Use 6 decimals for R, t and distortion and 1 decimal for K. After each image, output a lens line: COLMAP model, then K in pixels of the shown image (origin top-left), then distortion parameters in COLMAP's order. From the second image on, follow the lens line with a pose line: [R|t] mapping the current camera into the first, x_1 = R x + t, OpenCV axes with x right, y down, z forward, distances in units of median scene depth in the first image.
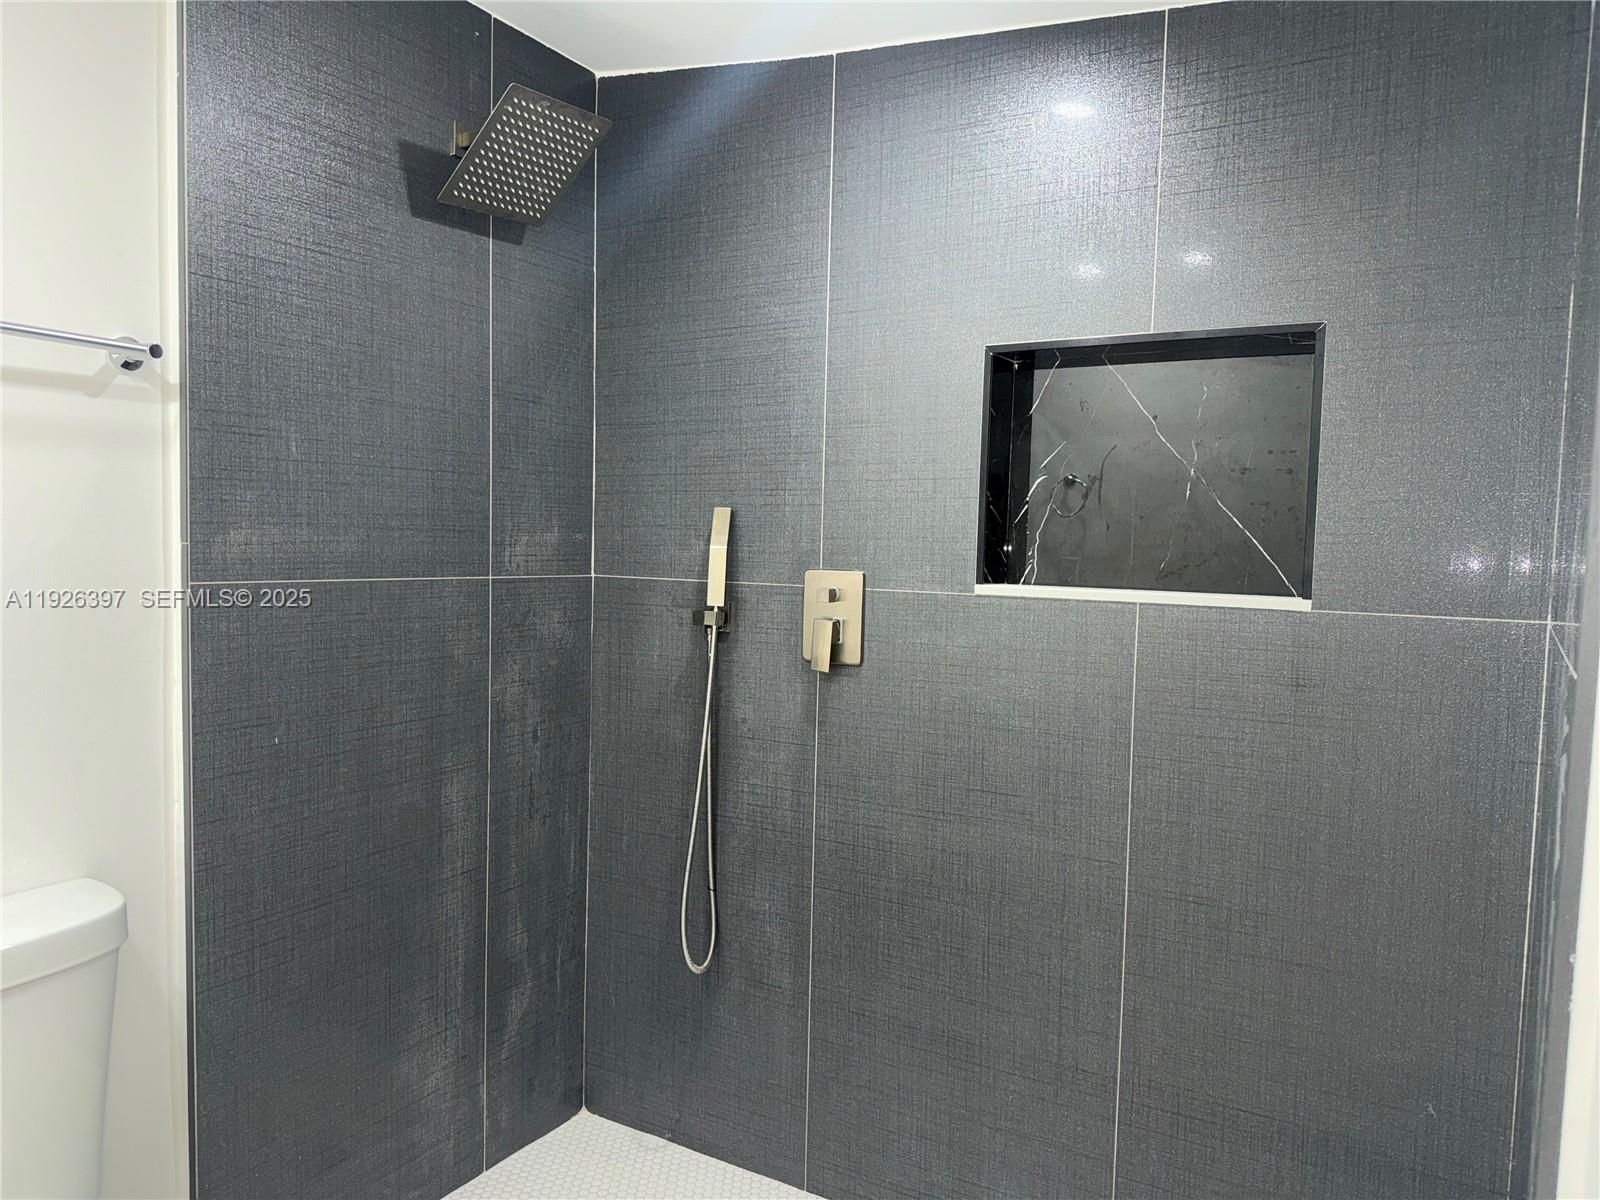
lens RADIAL K [[1120.8, 0, 802.2], [0, 1120.8, 610.0], [0, 0, 1]] dist [0.073527, -0.114043]
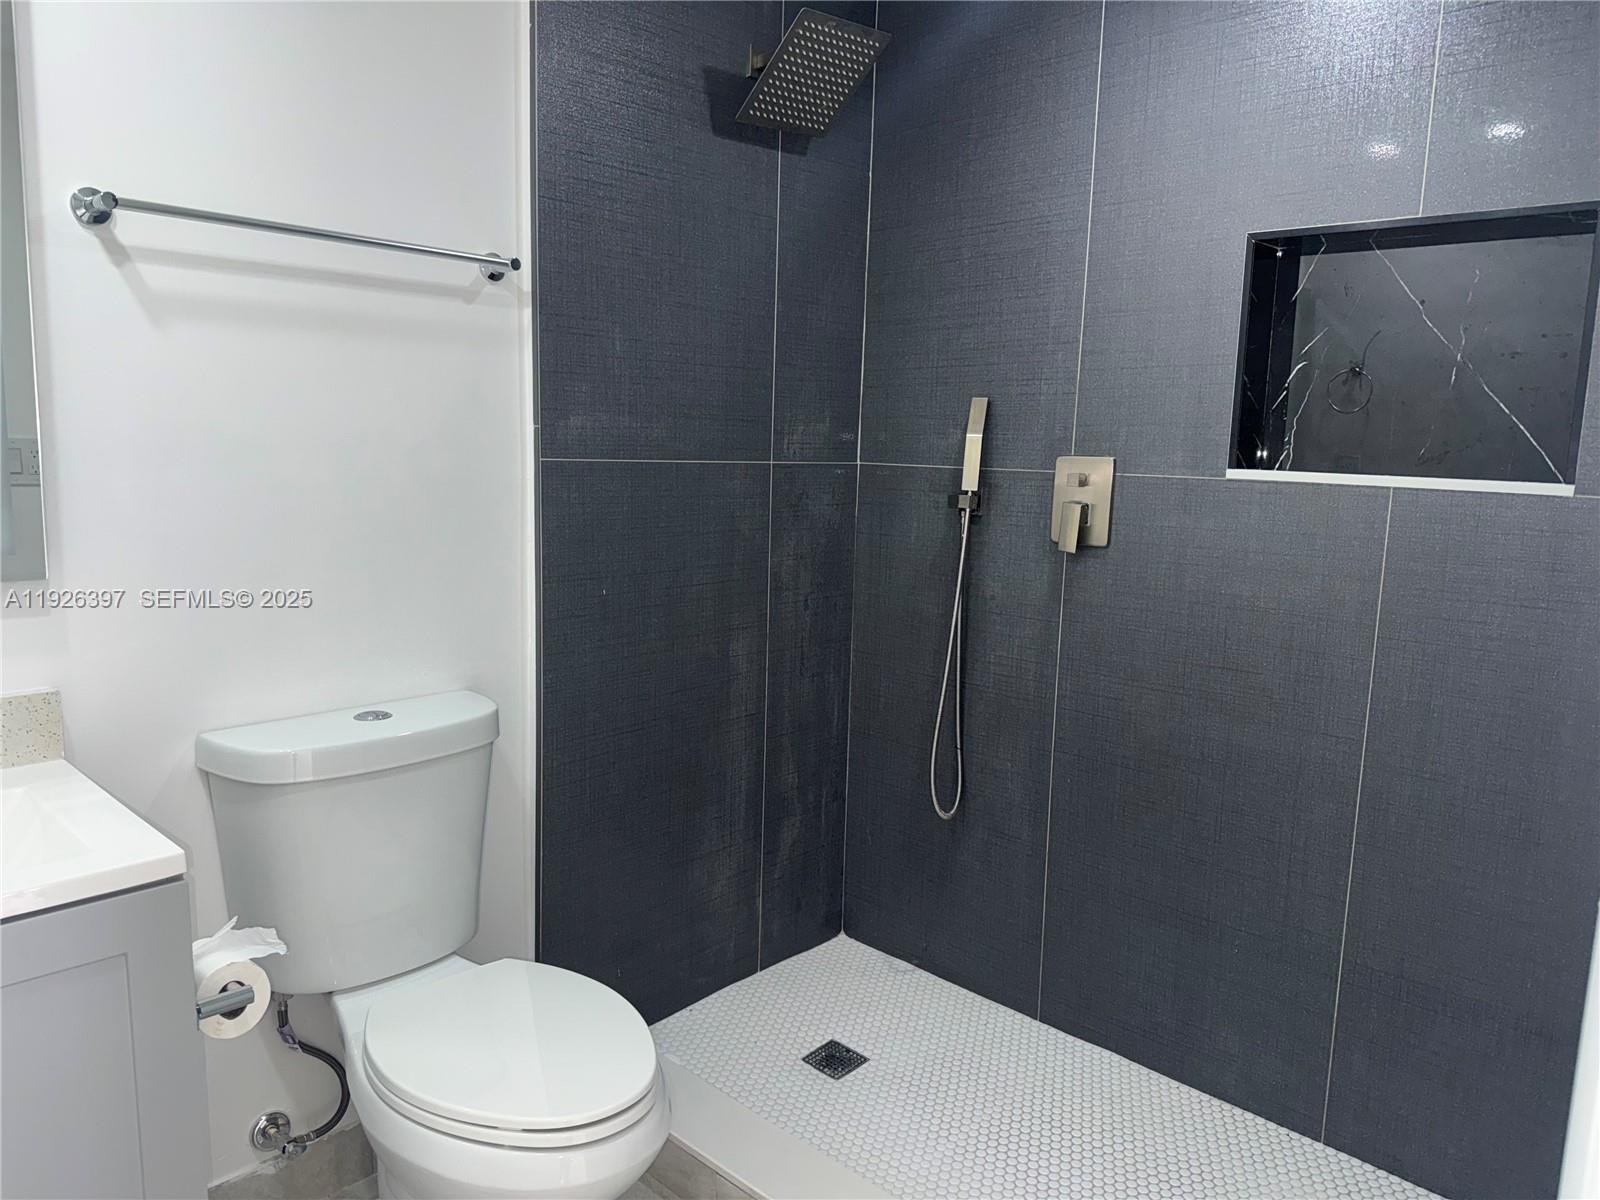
lens RADIAL K [[1121.0, 0, 807.8], [0, 1121.0, 601.5], [0, 0, 1]] dist [0.092512, -0.120779]
pose [[0.975086, 0.037578, -0.218620, 0.011711], [-0.020379, 0.996554, 0.080401, 0.021455], [0.220888, -0.073942, 0.972492, -0.109616]]
